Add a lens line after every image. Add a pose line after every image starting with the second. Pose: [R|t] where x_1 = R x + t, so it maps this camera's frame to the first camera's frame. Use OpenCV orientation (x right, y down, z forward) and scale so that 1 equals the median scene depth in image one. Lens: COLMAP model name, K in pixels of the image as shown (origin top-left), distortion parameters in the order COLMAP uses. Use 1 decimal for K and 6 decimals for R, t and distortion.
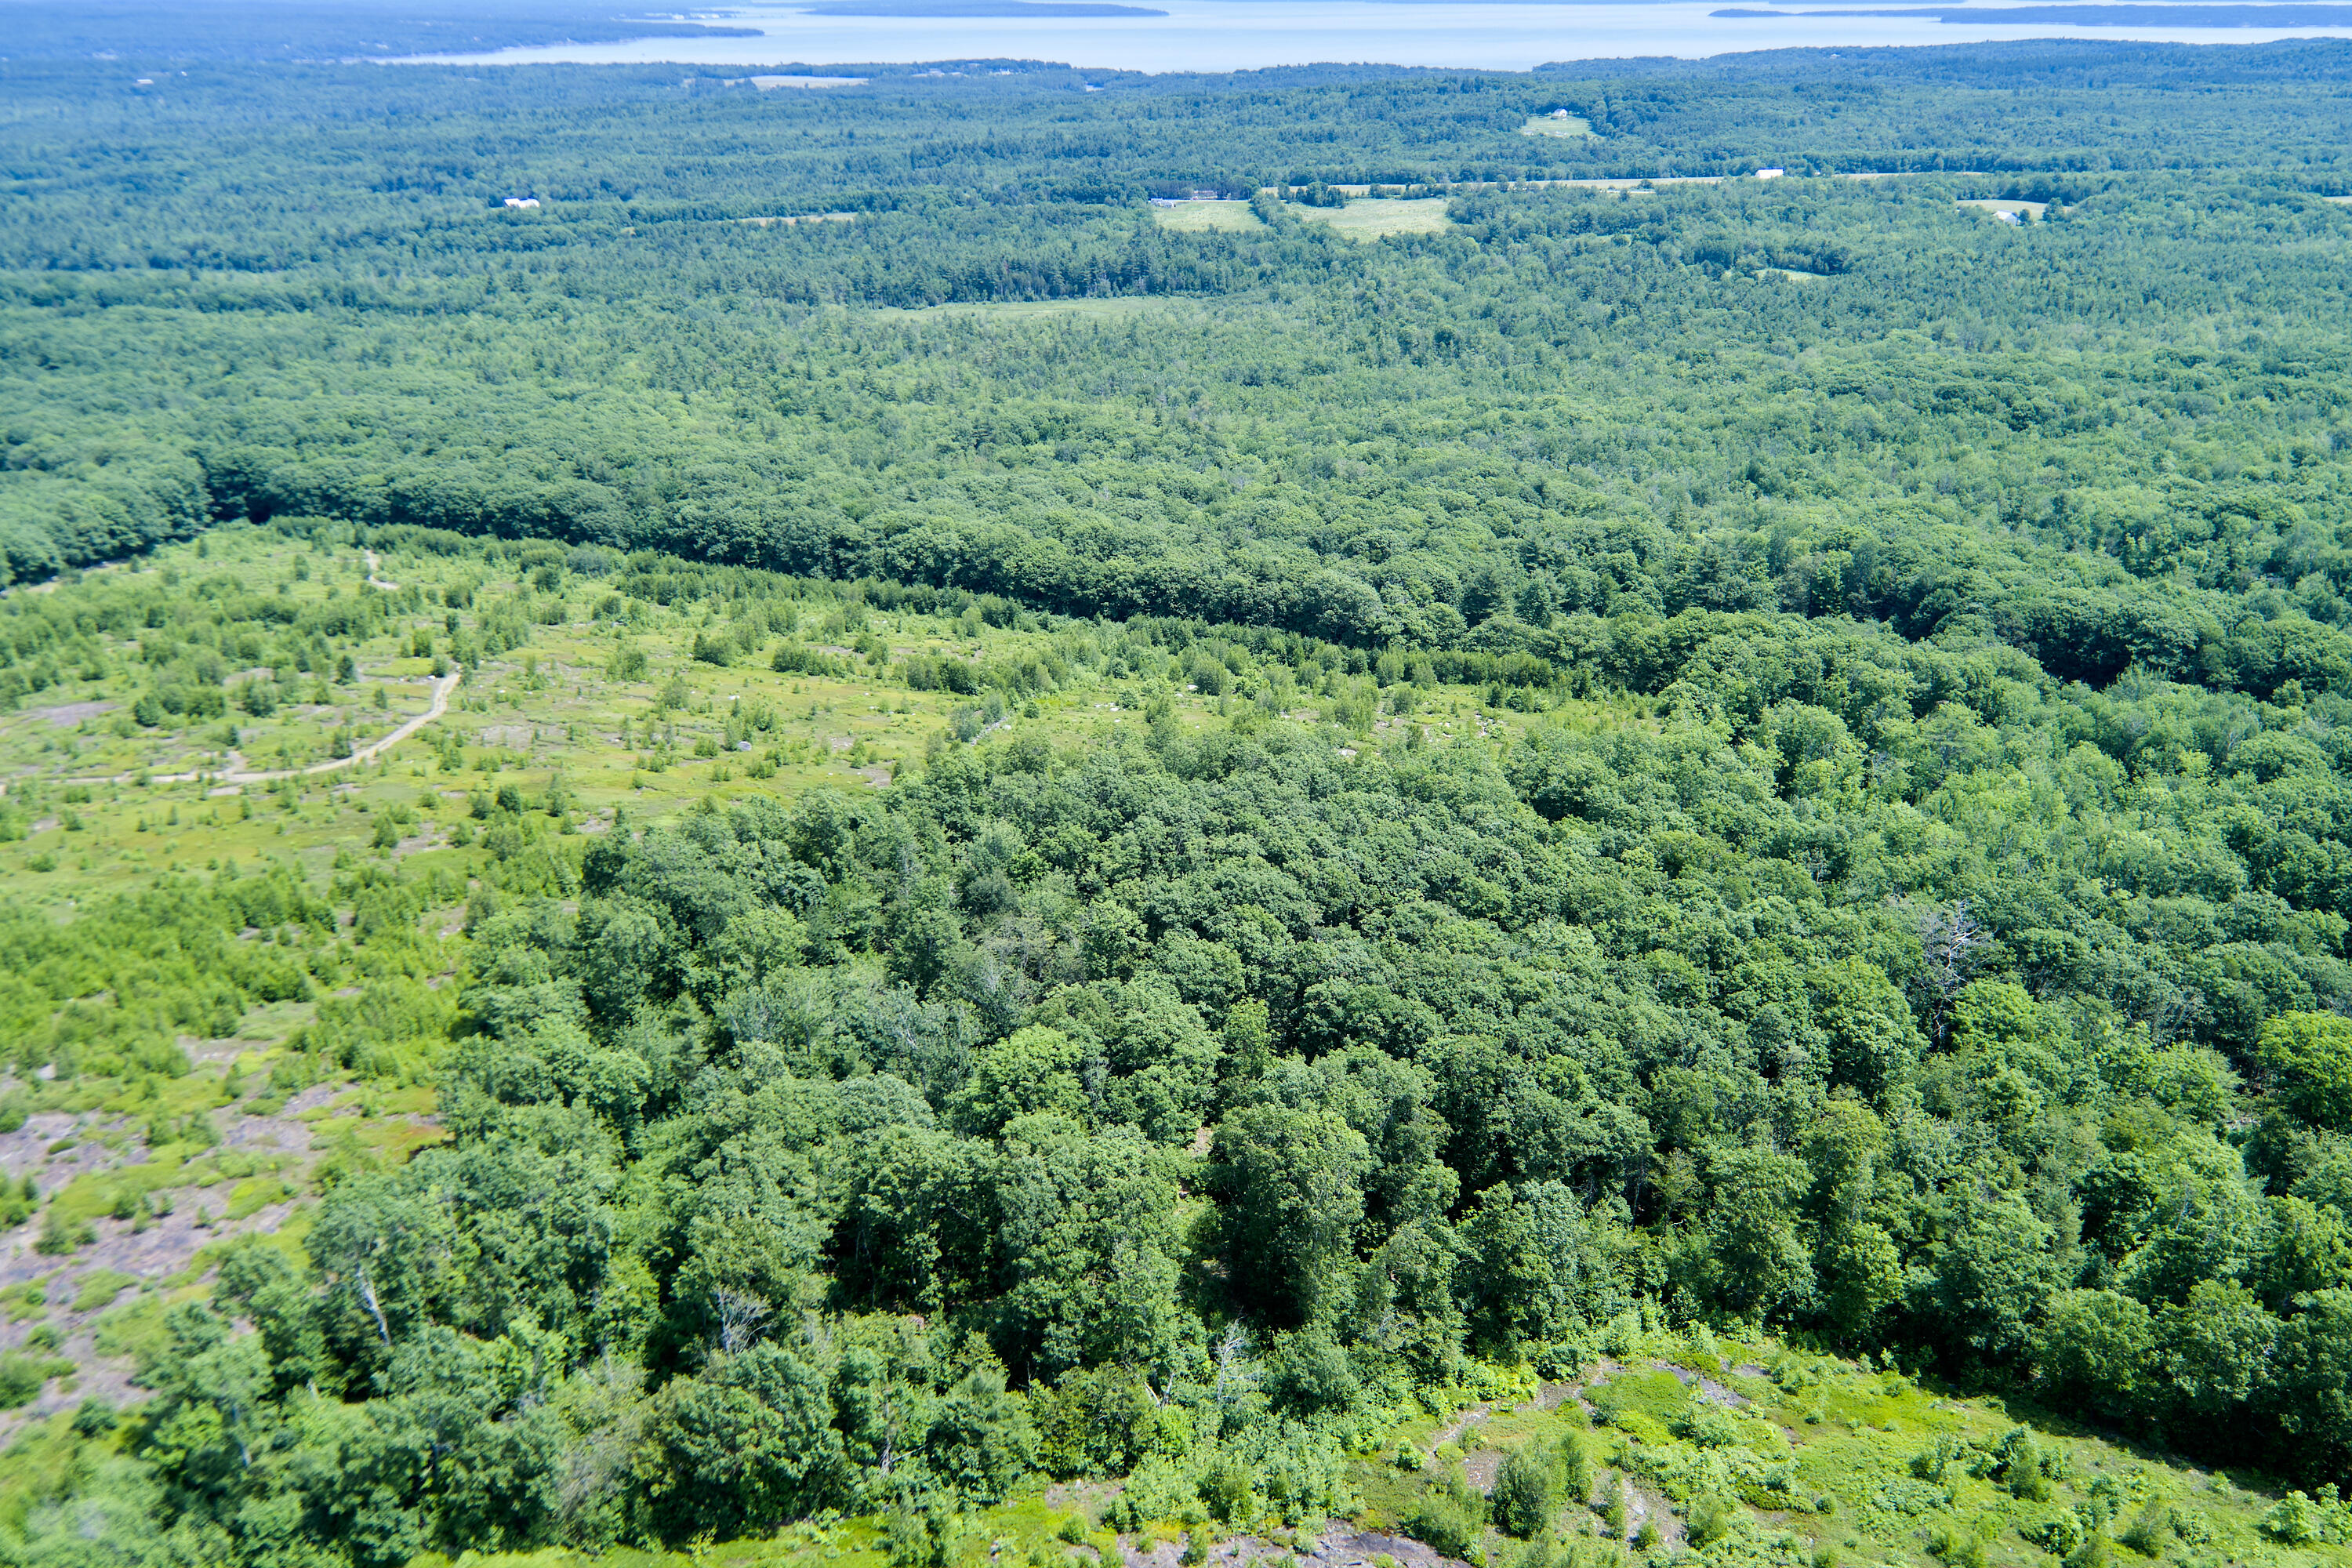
lens RADIAL K [[1897.6, 0, 1162.6], [0, 1897.6, 789.9], [0, 0, 1]] dist [0.052700, -0.060237]
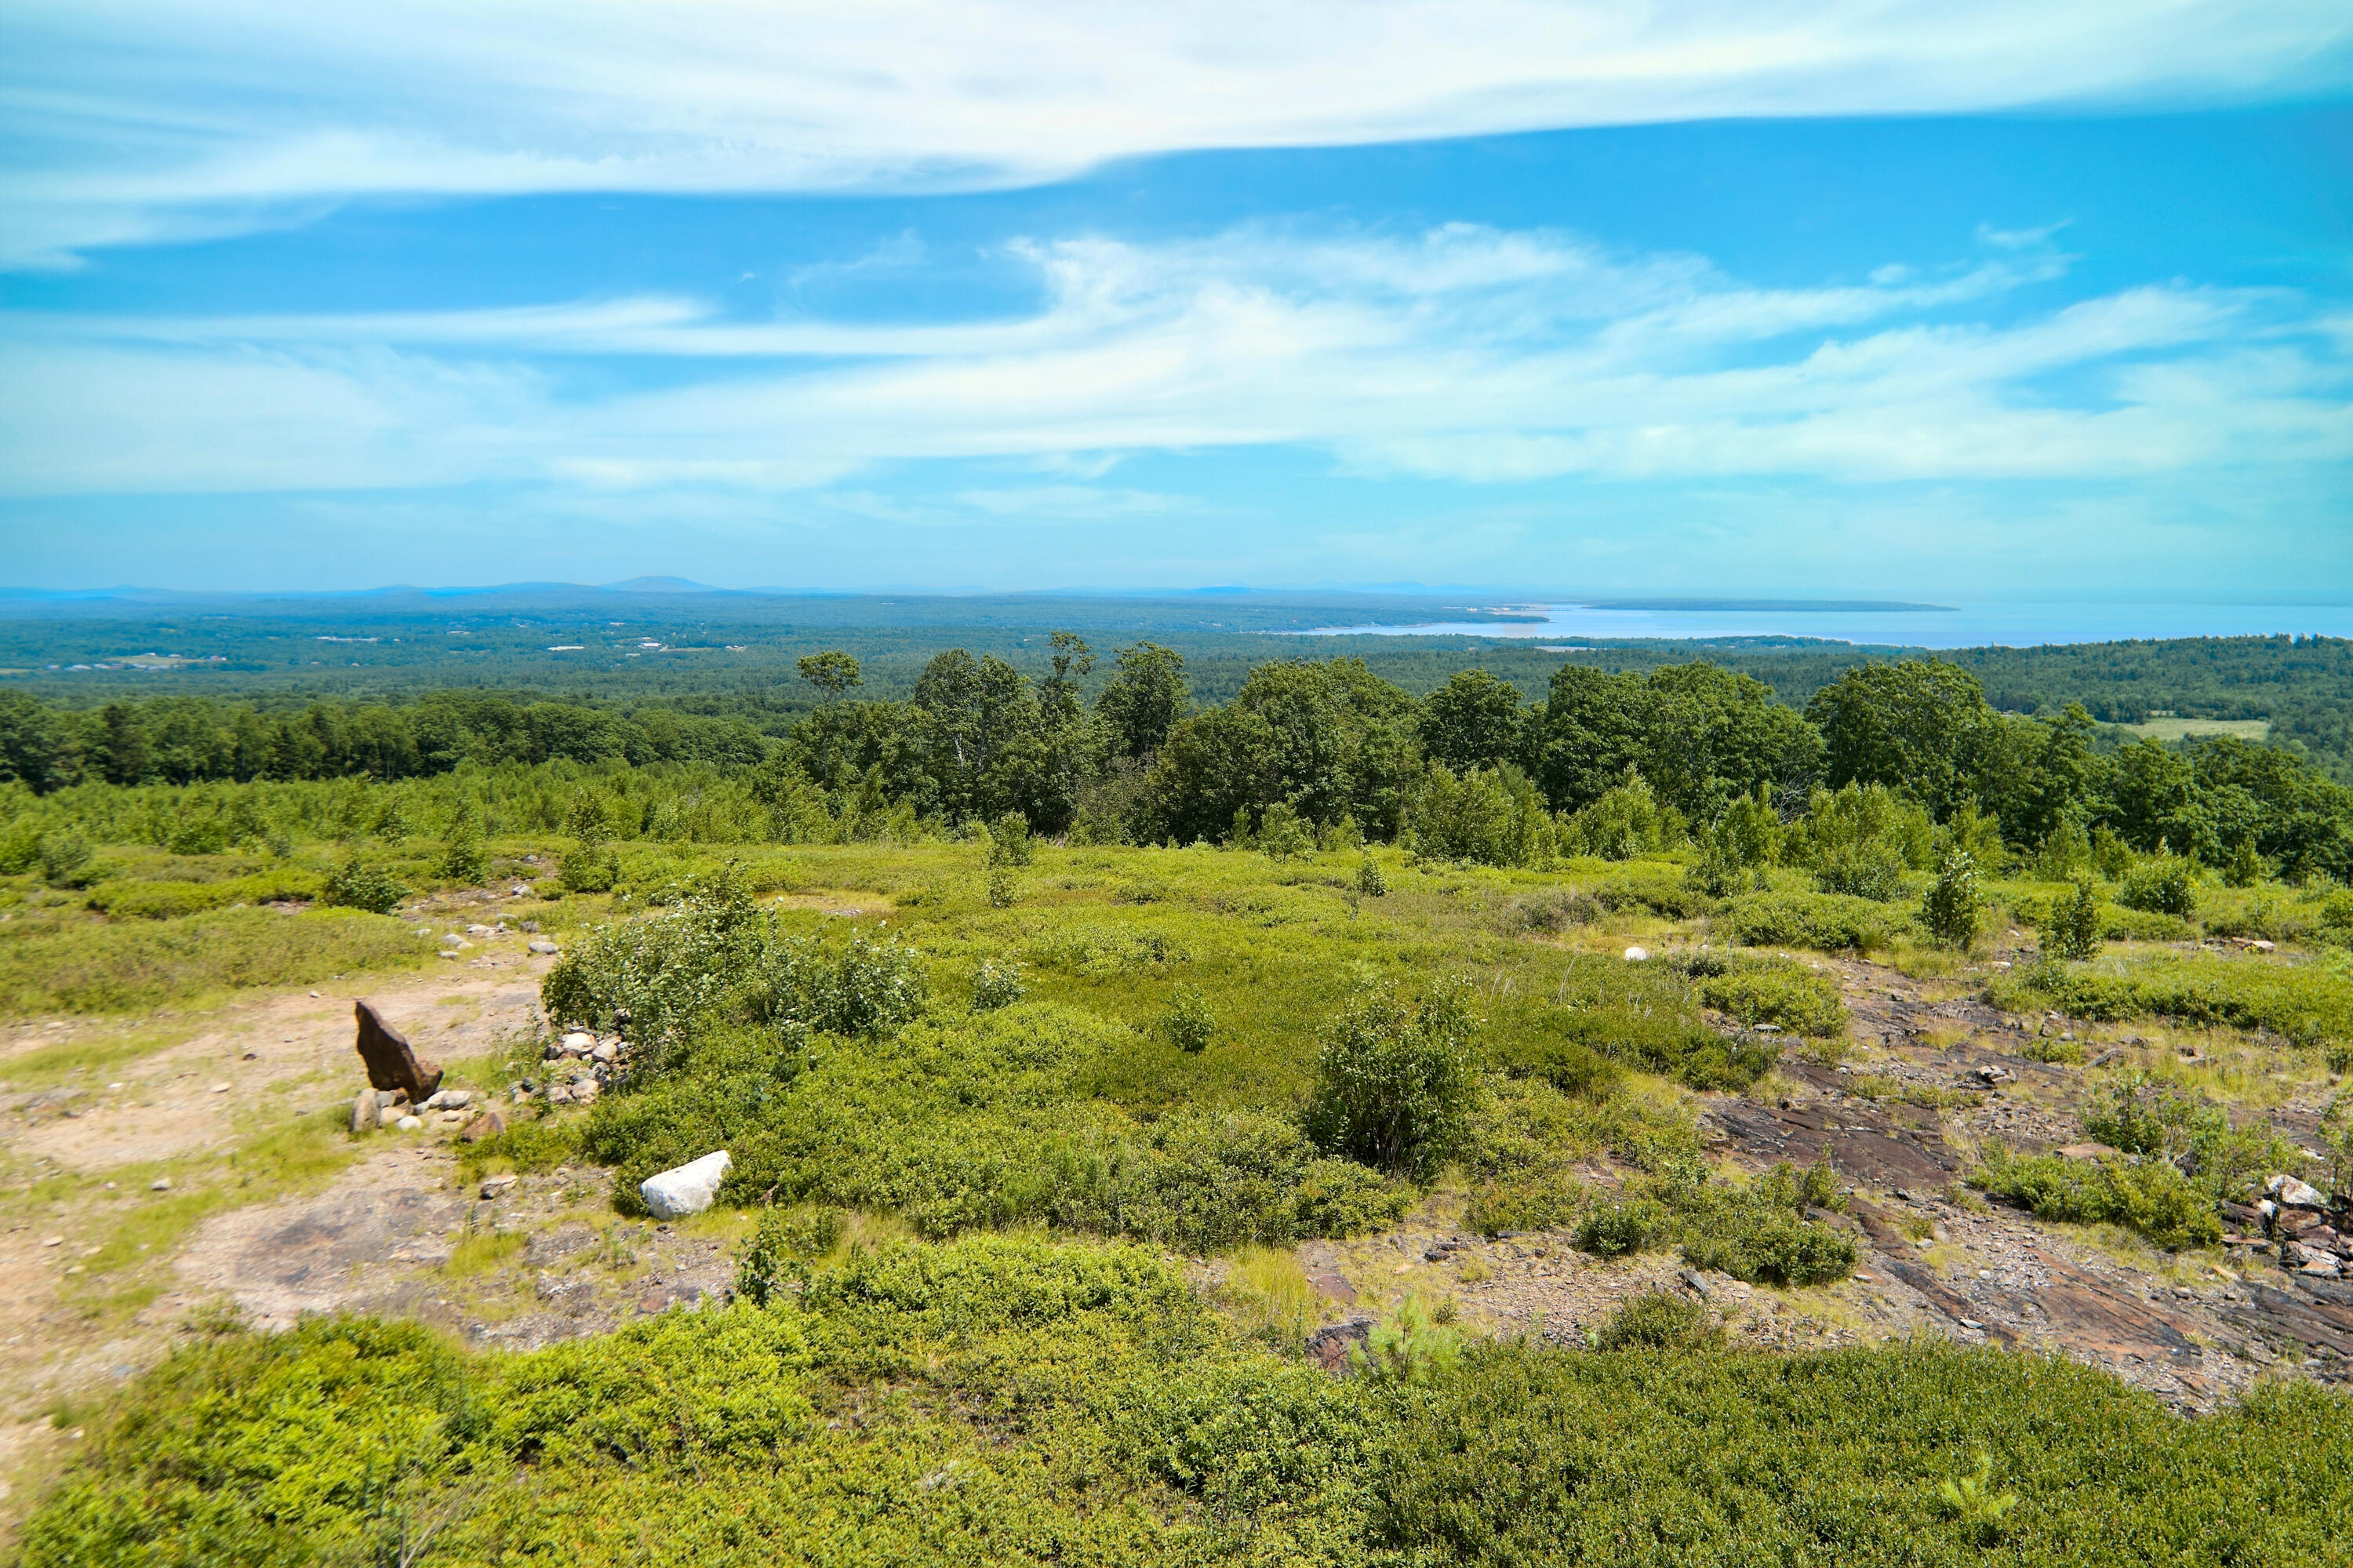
lens RADIAL K [[1900.2, 0, 1163.5], [0, 1900.2, 790.1], [0, 0, 1]] dist [0.040727, -0.036727]
pose [[0.924195, 0.048403, -0.378842, 0.058031], [-0.156072, 0.953197, -0.258955, 0.318057], [0.348577, 0.298451, 0.888494, 0.054920]]
